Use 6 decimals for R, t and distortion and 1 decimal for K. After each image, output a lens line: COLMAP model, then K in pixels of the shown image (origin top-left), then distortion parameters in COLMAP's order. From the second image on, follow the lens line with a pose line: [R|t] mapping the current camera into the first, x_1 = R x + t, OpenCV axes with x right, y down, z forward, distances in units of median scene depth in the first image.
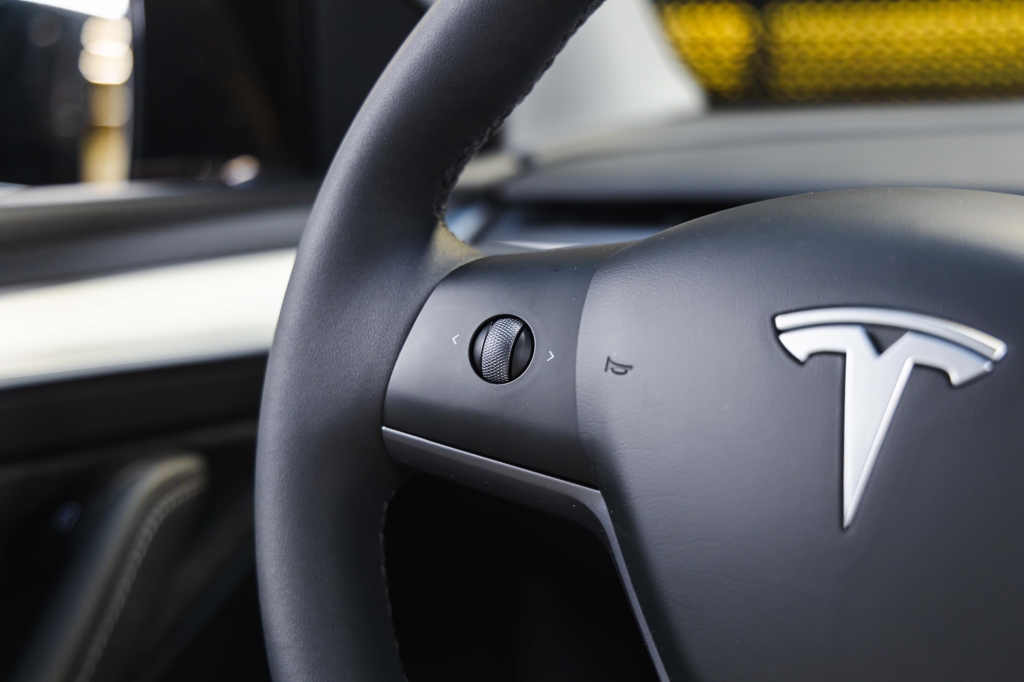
lens RADIAL K [[1408.3, 0, 512.0], [0, 1408.3, 341.0], [0, 0, 1]] dist [0.029046, -0.035070]
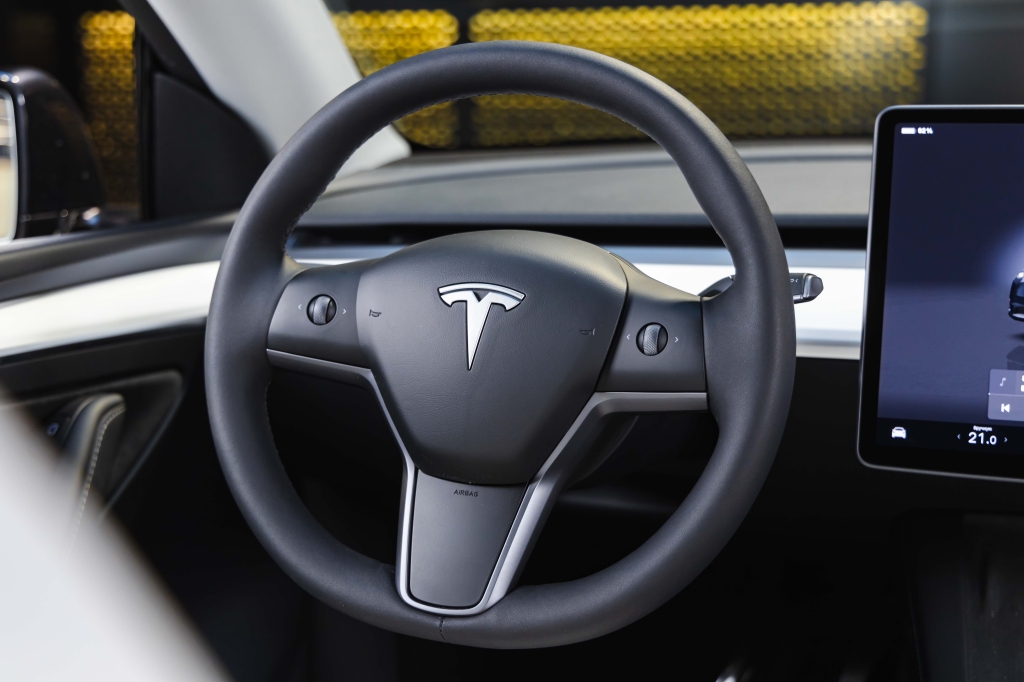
lens RADIAL K [[1532.4, 0, 512.0], [0, 1532.4, 341.0], [0, 0, 1]] dist [0.026450, -0.010865]
pose [[0.979738, -0.051888, 0.193443, -0.185948], [0.054272, 0.998501, -0.007043, 0.088920], [-0.192788, 0.017399, 0.981086, -1.455449]]
